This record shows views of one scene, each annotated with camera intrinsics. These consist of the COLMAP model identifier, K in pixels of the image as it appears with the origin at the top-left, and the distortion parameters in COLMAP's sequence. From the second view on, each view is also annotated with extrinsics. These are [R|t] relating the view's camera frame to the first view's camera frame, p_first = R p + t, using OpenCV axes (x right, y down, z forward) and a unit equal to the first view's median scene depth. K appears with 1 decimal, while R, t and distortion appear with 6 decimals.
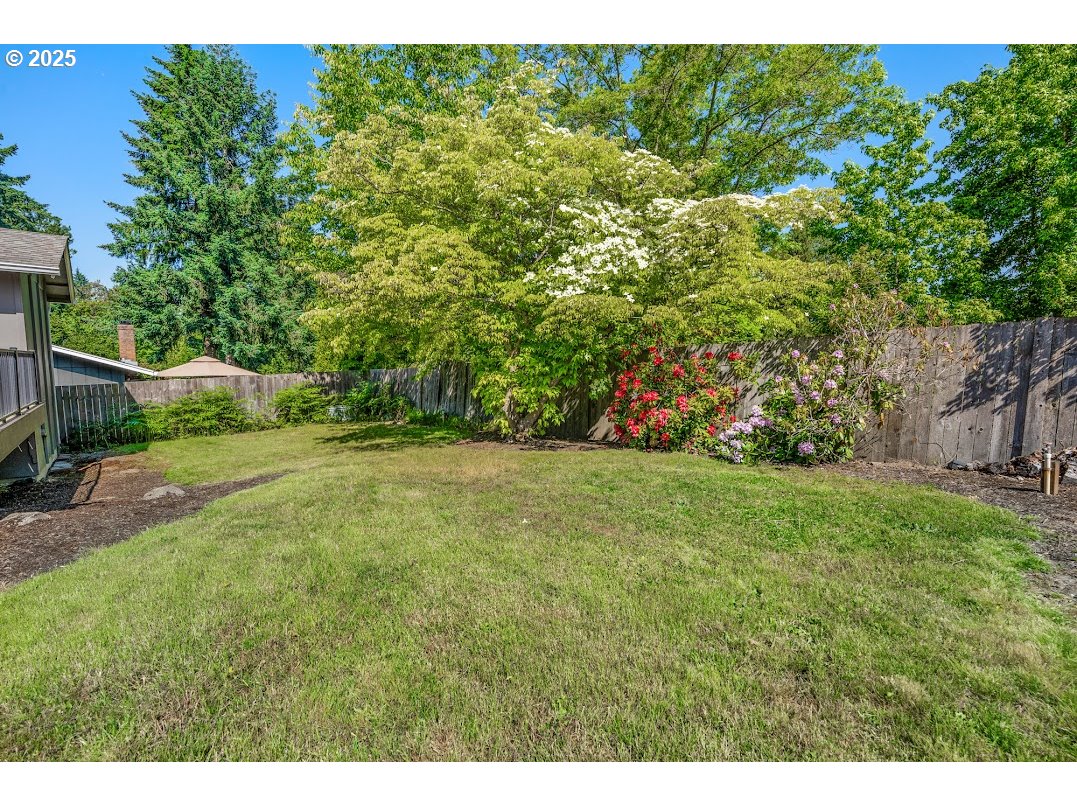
lens RADIAL K [[449.7, 0, 540.4], [0, 449.7, 406.3], [0, 0, 1]] dist [-0.023886, 0.000382]
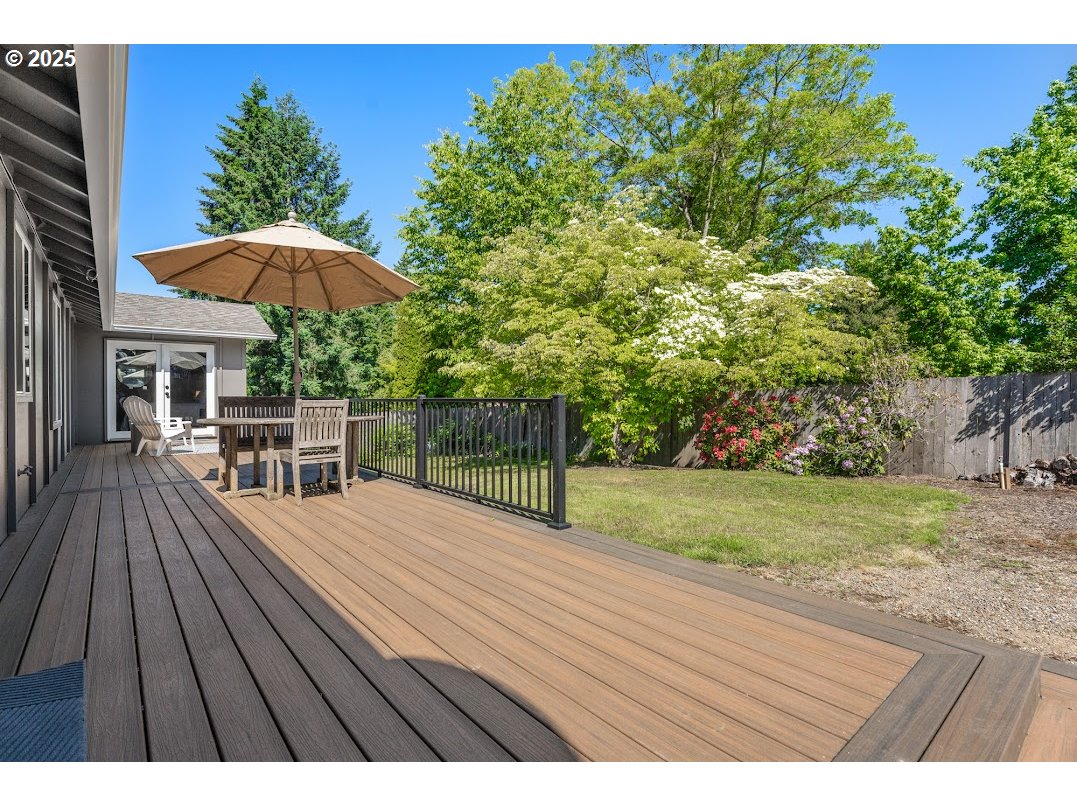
lens RADIAL K [[509.6, 0, 541.2], [0, 509.6, 394.2], [0, 0, 1]] dist [-0.001154, -0.000761]
pose [[0.998436, -0.007898, -0.055354, -0.173300], [0.002311, 0.994957, -0.100274, 0.017666], [0.055867, 0.099989, 0.993419, -0.410861]]
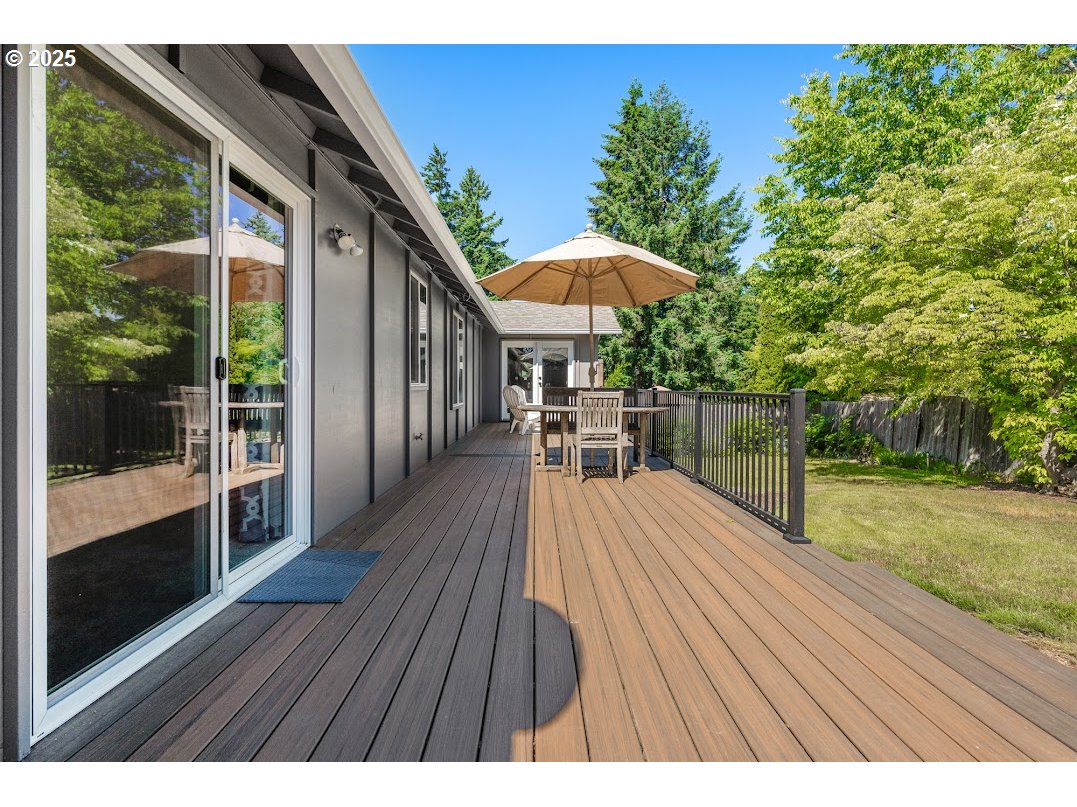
lens RADIAL K [[558.6, 0, 542.0], [0, 558.6, 388.6], [0, 0, 1]] dist [0.004547, 0.001454]
pose [[0.733478, 0.003407, -0.679705, -0.043014], [-0.067804, 0.995366, -0.068178, 0.015022], [0.676323, 0.096094, 0.730310, -0.413242]]
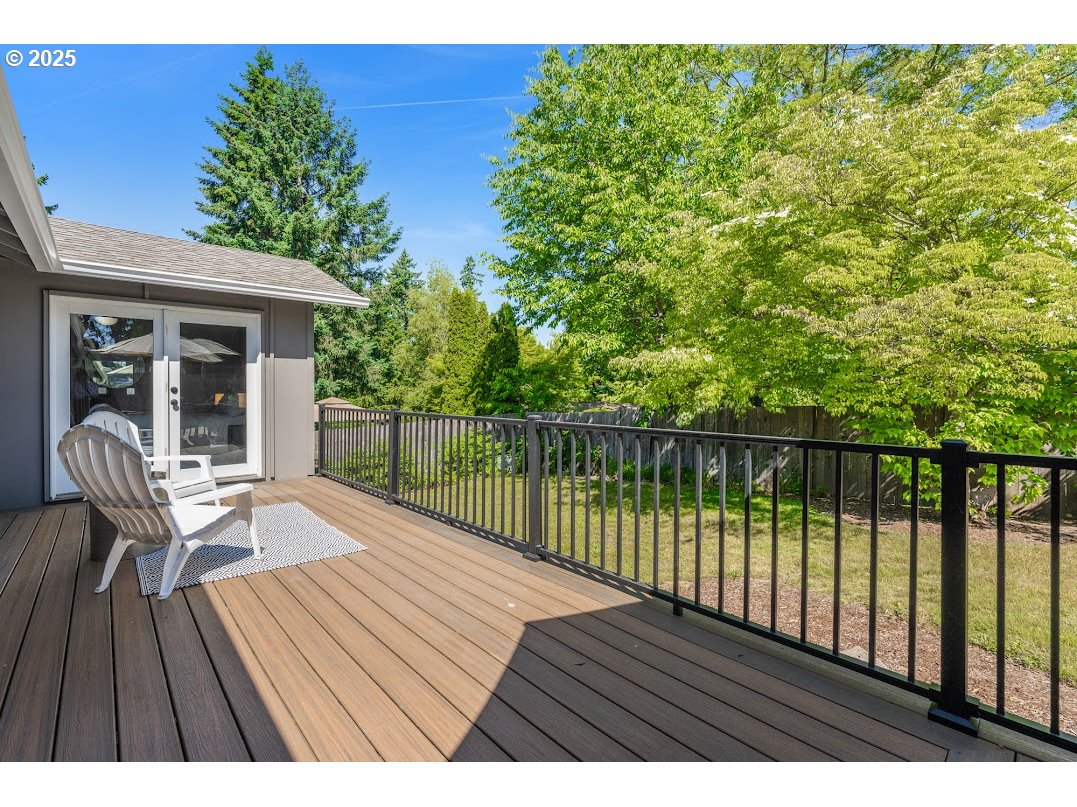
lens RADIAL K [[464.4, 0, 530.0], [0, 464.4, 394.8], [0, 0, 1]] dist [-0.003031, 0.000727]
pose [[0.999838, -0.007783, -0.016204, -0.676032], [0.006253, 0.995702, -0.092405, -0.060547], [0.016854, 0.092289, 0.995590, 0.172639]]
